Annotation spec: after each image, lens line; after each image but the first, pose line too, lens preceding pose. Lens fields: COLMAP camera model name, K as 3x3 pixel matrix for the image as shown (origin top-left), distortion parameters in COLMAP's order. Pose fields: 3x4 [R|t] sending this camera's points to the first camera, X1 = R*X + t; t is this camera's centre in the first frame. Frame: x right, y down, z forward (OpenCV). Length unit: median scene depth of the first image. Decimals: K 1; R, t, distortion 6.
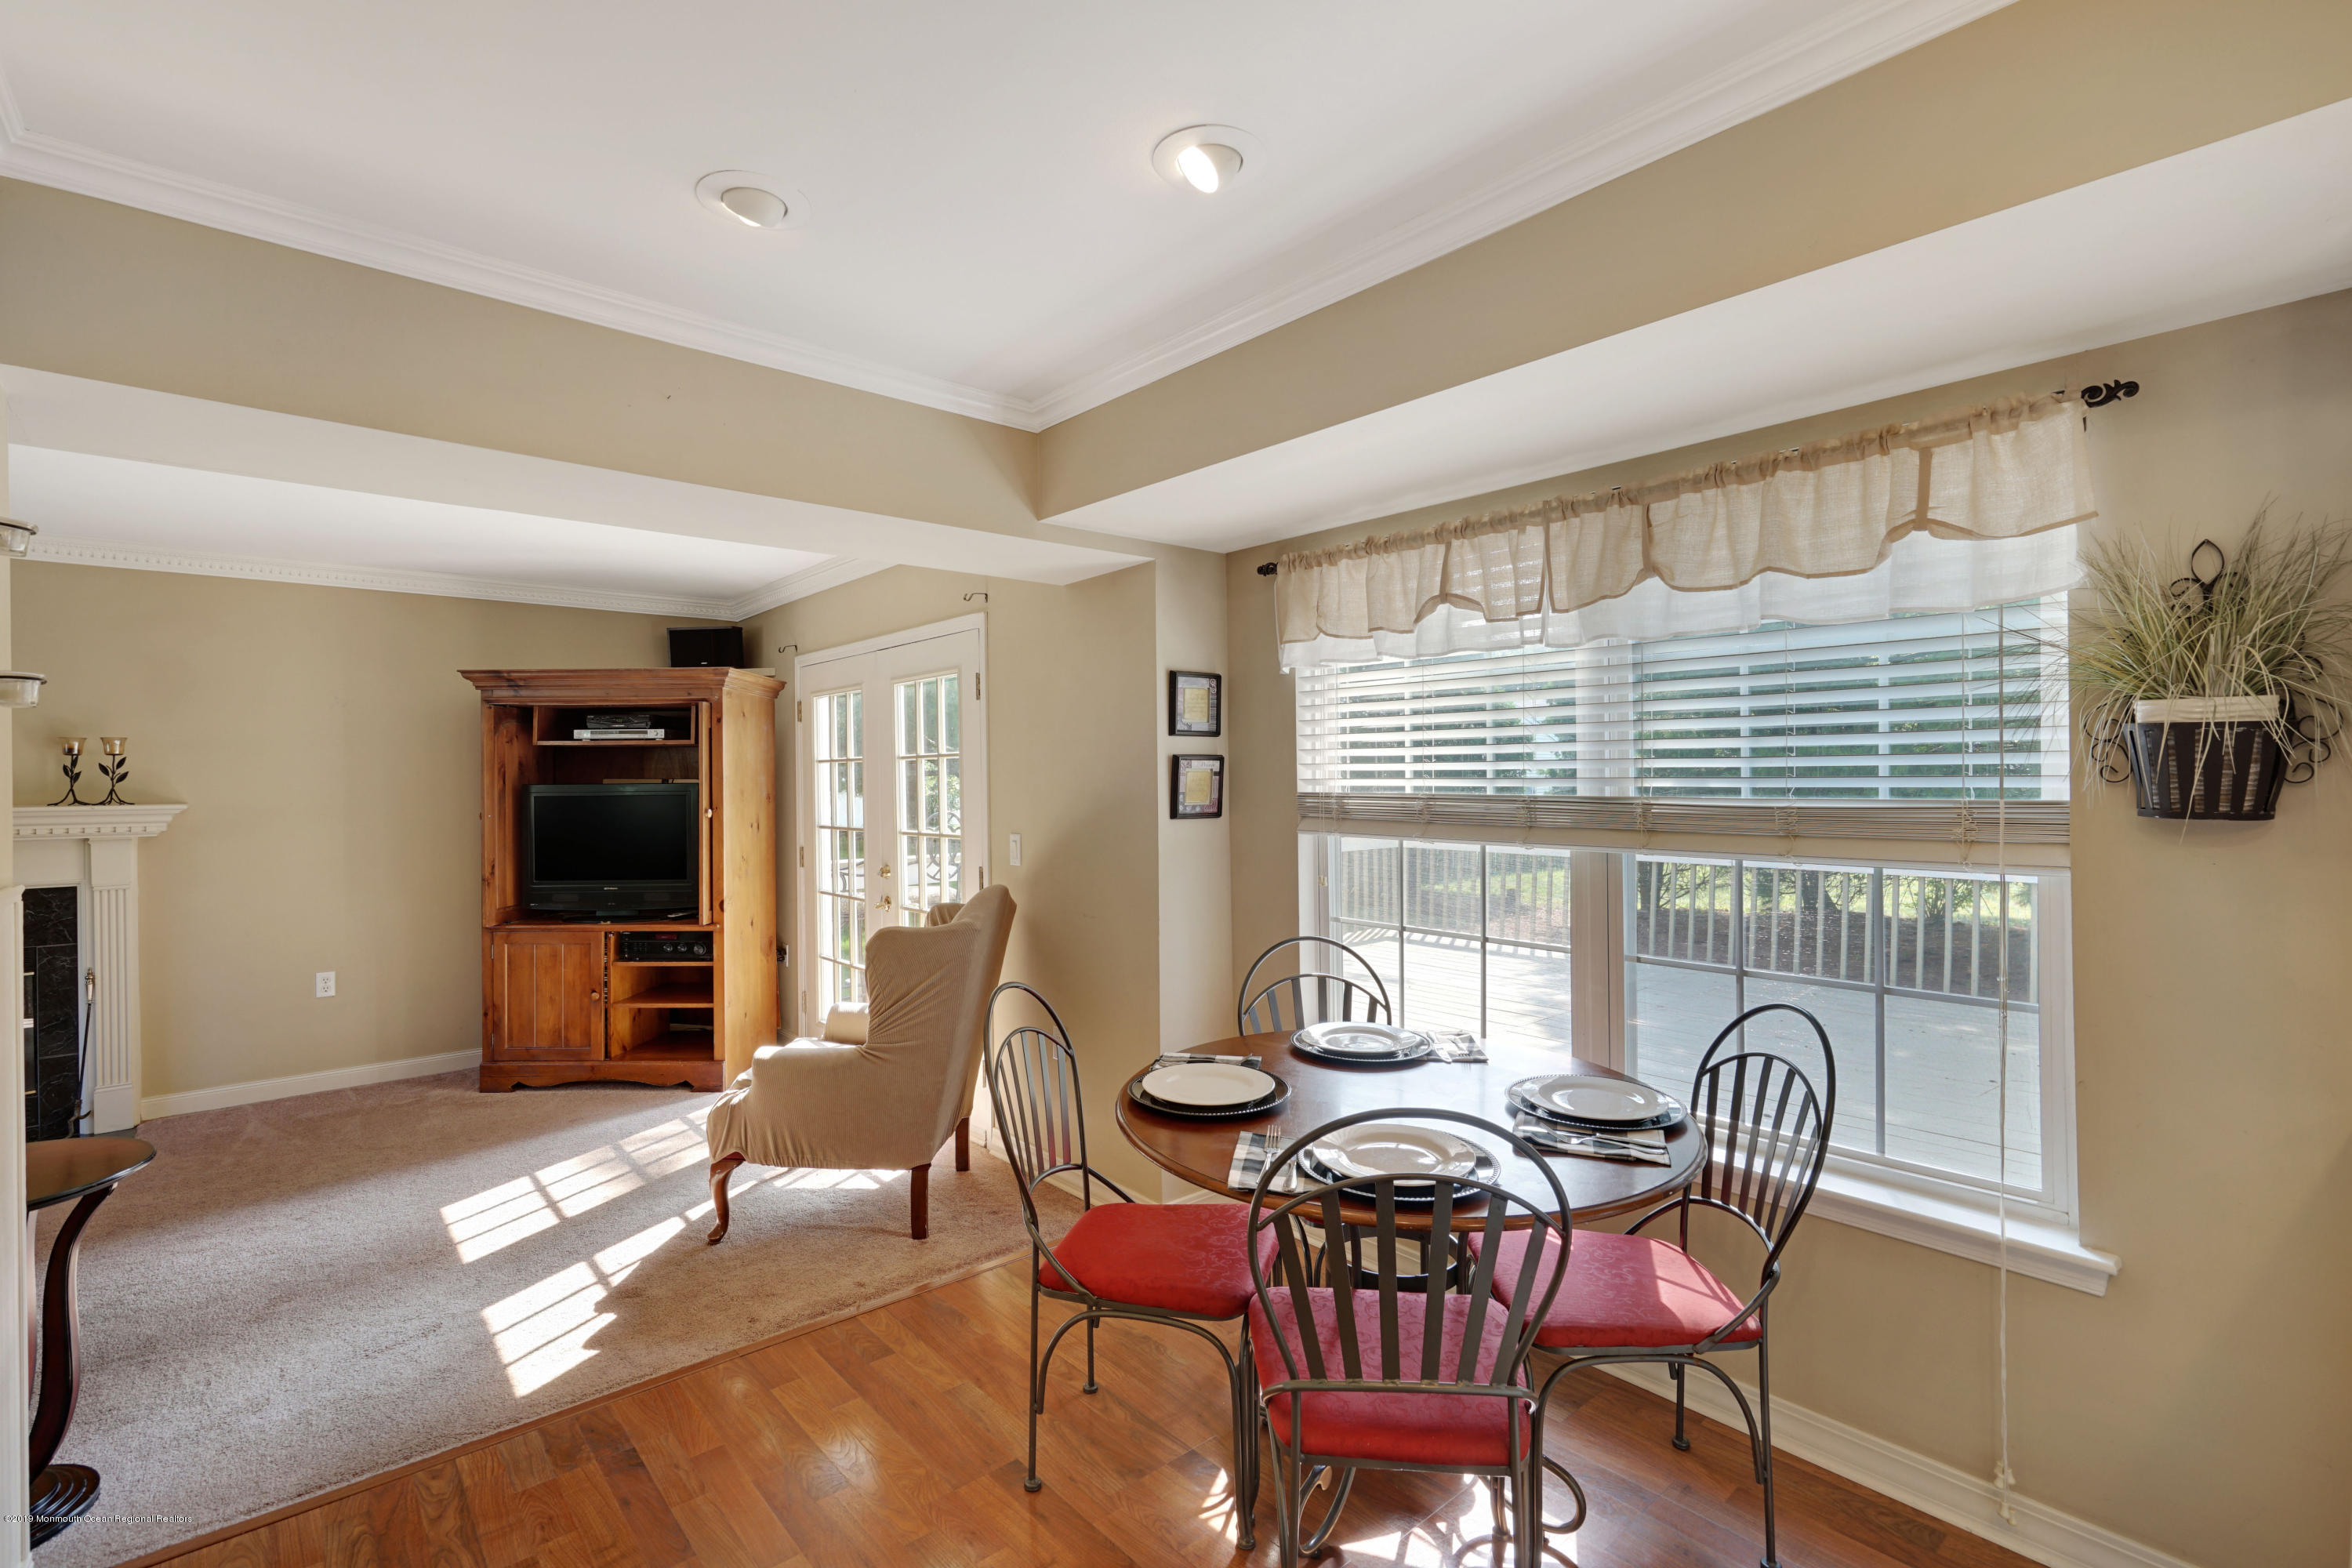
lens RADIAL K [[1055.6, 0, 1175.3], [0, 1055.6, 779.1], [0, 0, 1]] dist [-0.004128, 0.001618]
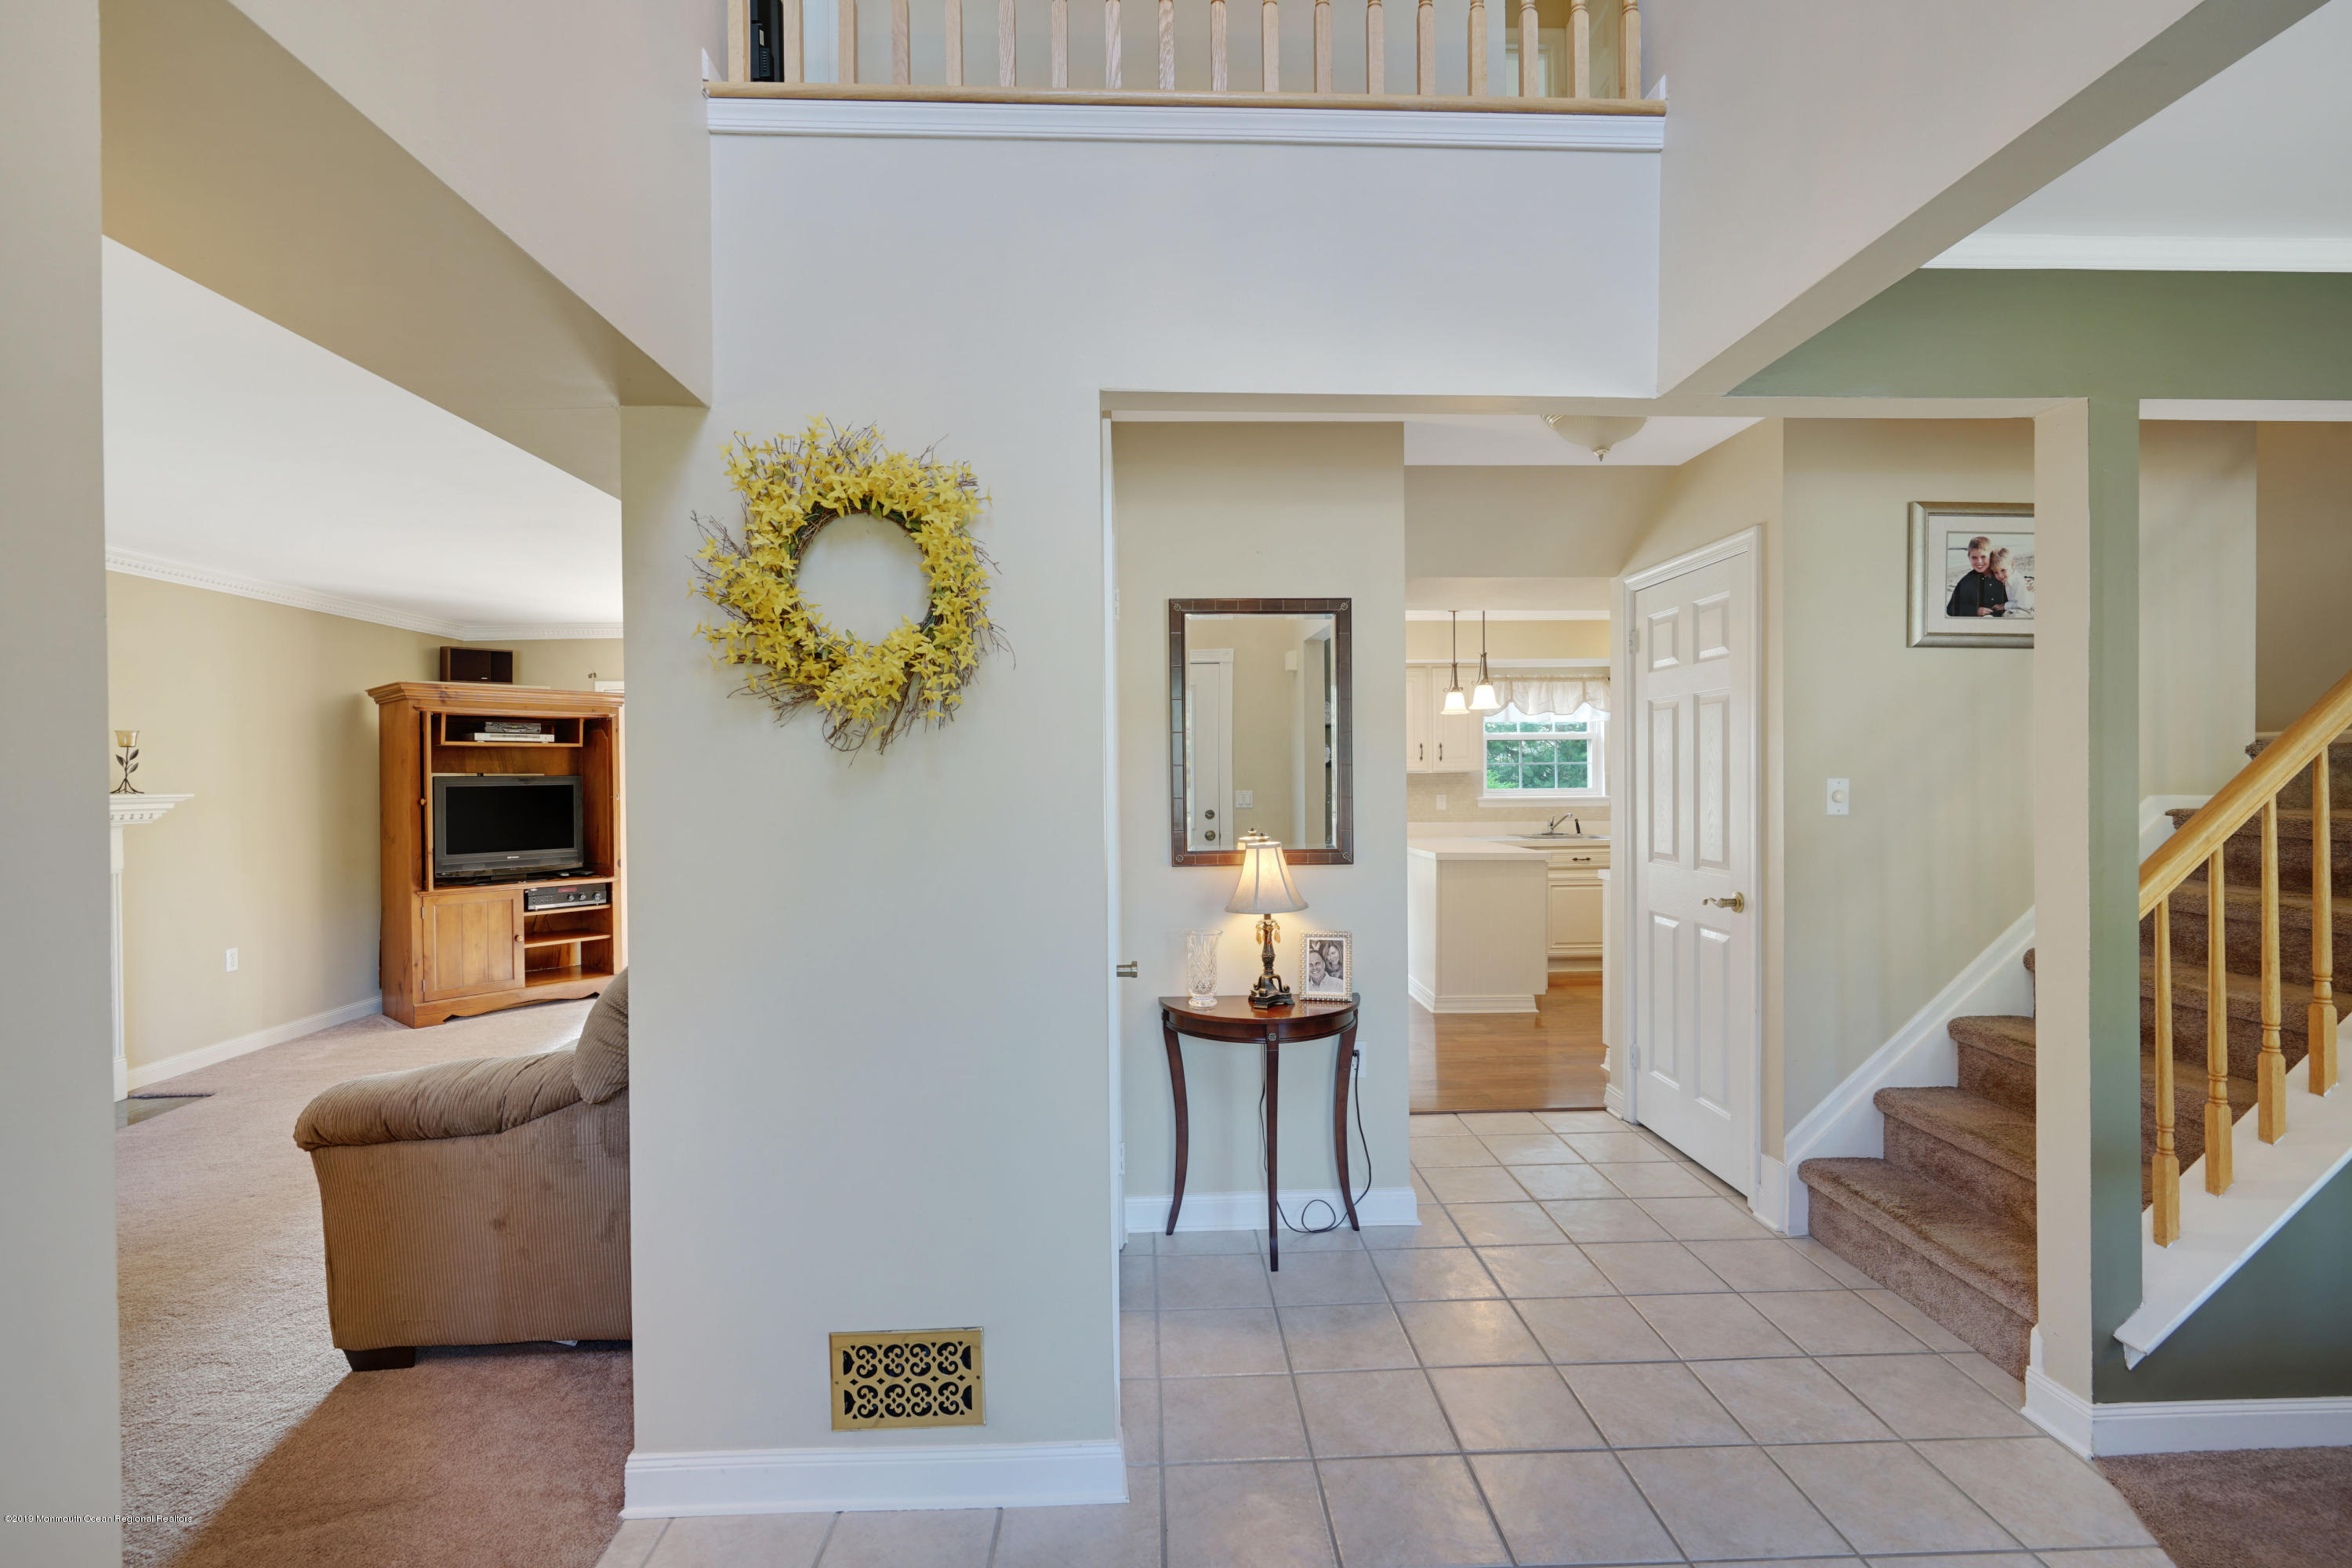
lens RADIAL K [[1055.6, 0, 1174.1], [0, 1055.6, 777.9], [0, 0, 1]] dist [-0.004128, 0.001618]
pose [[0.631282, -0.000424, 0.775554, -1.544160], [0.006215, 0.999971, -0.004512, 0.026202], [-0.775529, 0.007668, 0.631266, -0.668046]]
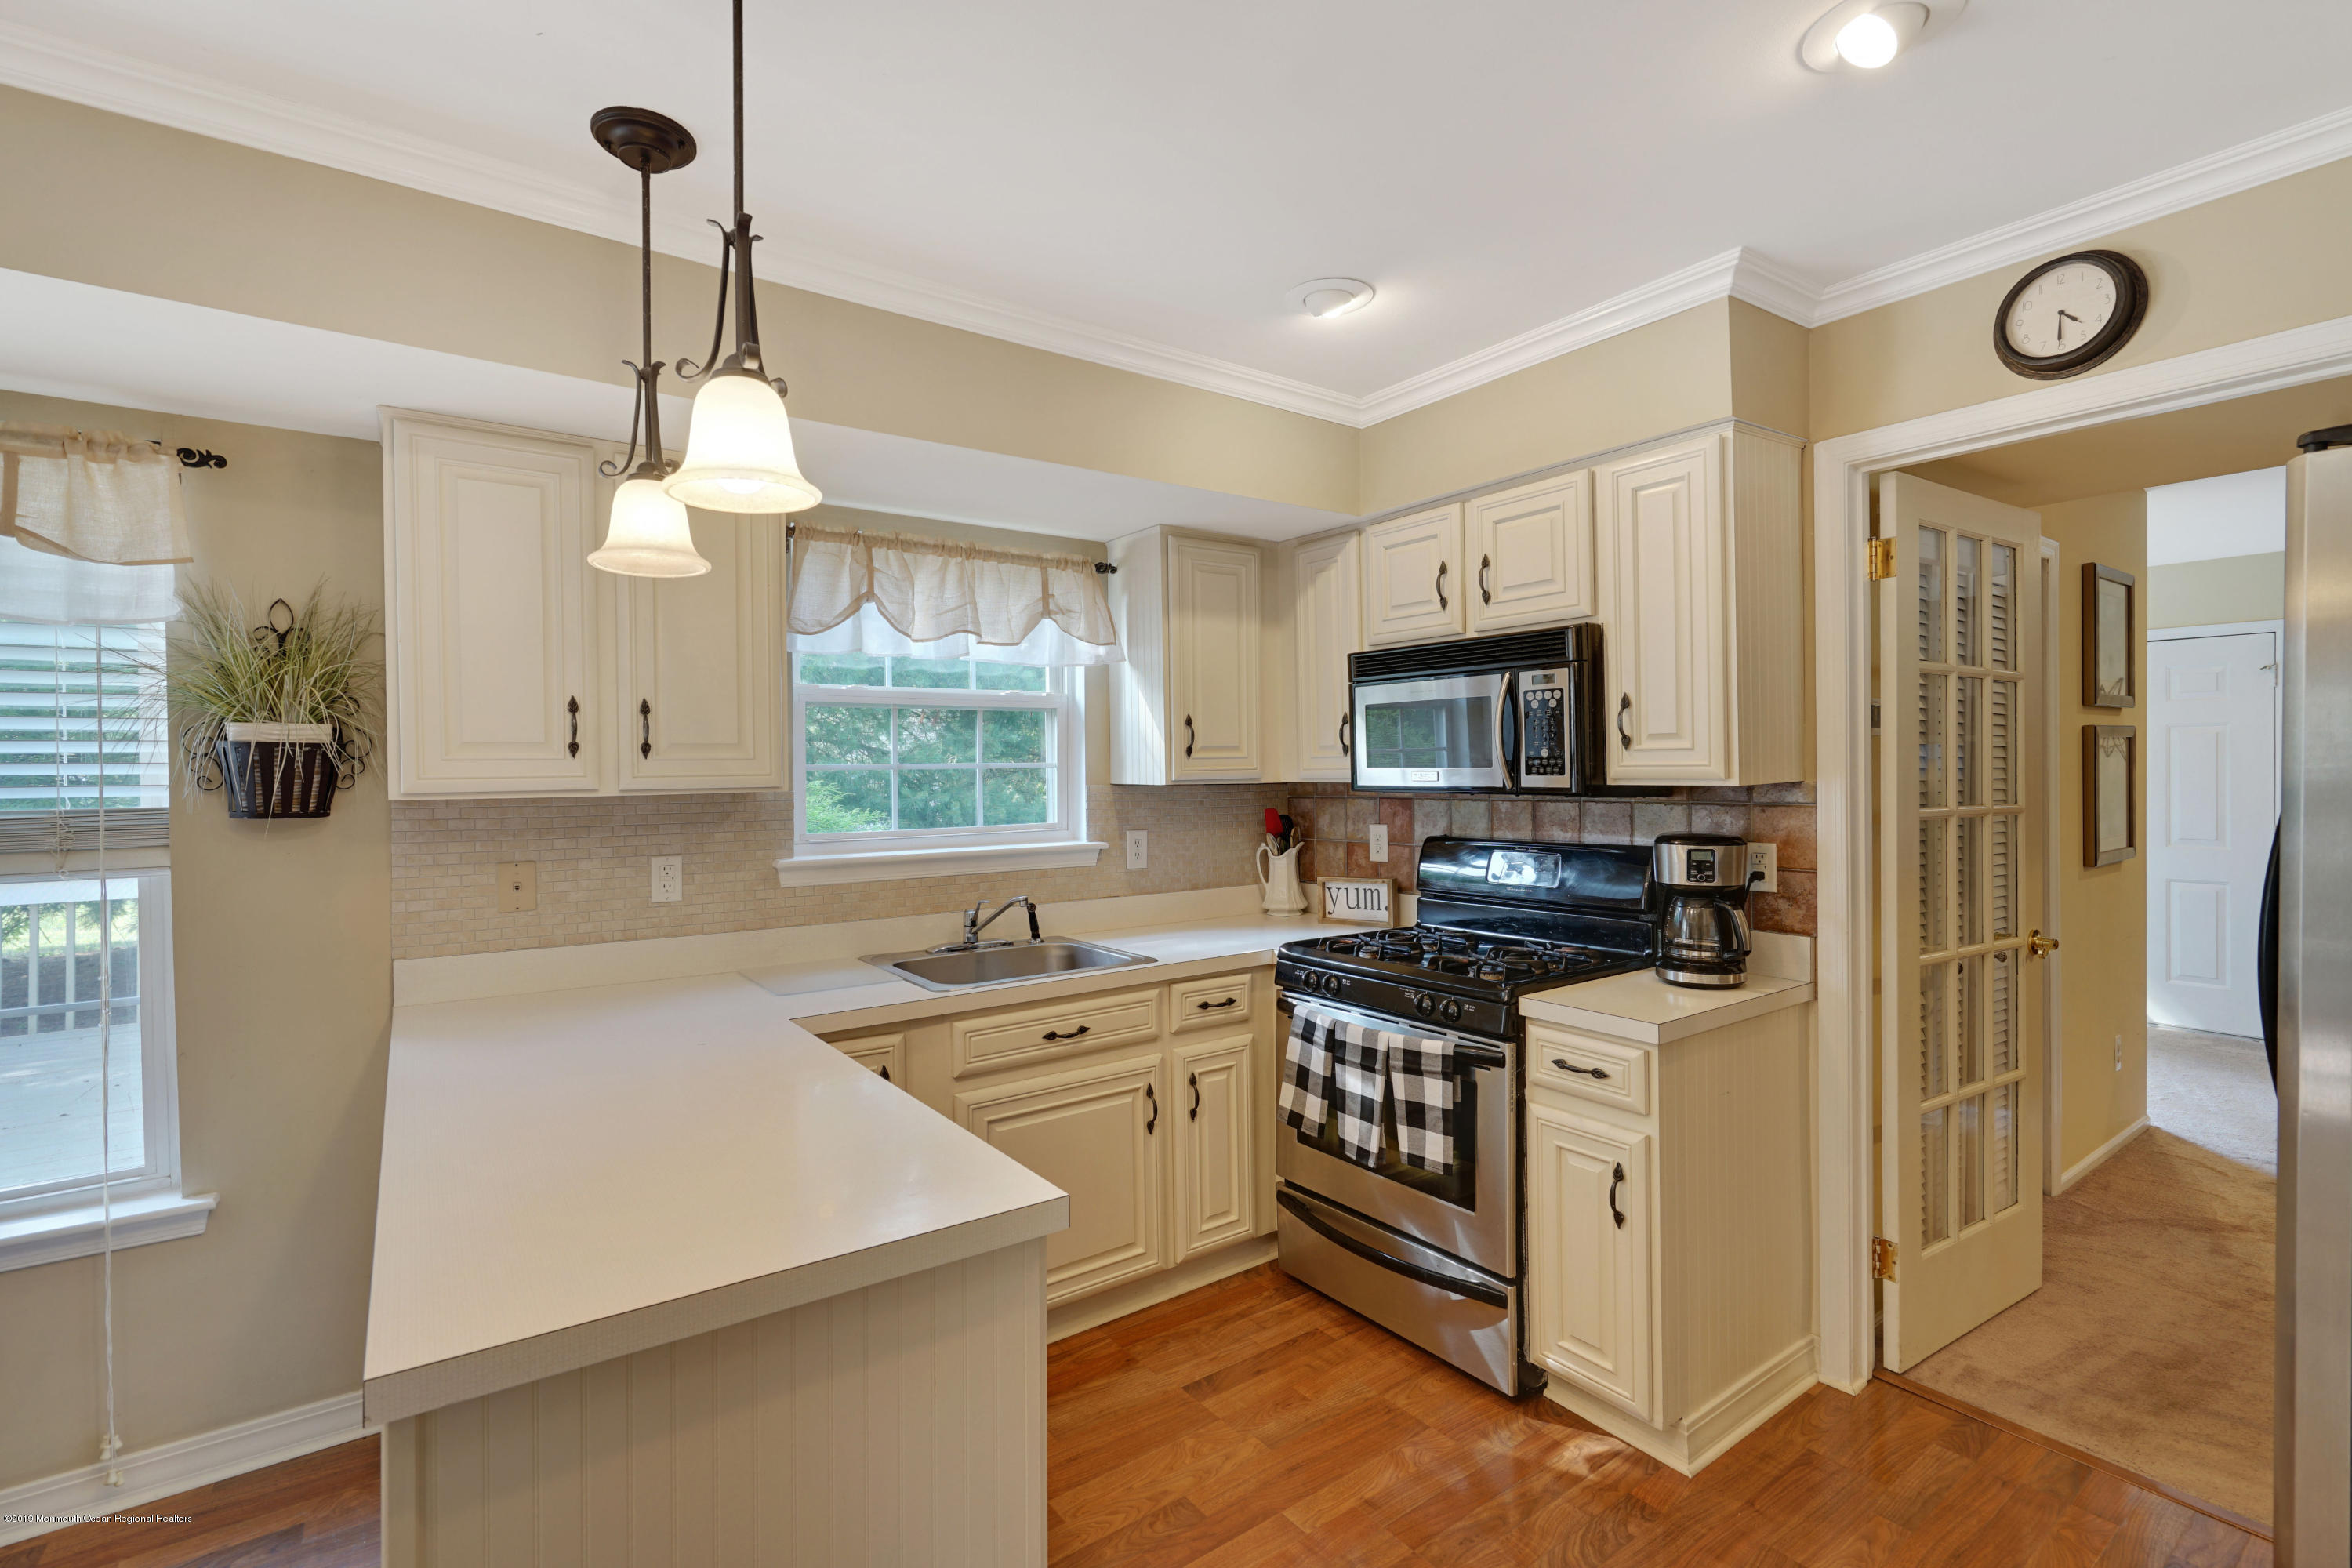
lens RADIAL K [[1055.6, 0, 1171.7], [0, 1055.6, 774.4], [0, 0, 1]] dist [-0.004128, 0.001618]
pose [[0.092376, -0.000454, 0.995724, -0.099102], [0.010386, 0.999946, -0.000508, -0.001608], [-0.995670, 0.010389, 0.092375, -0.098389]]
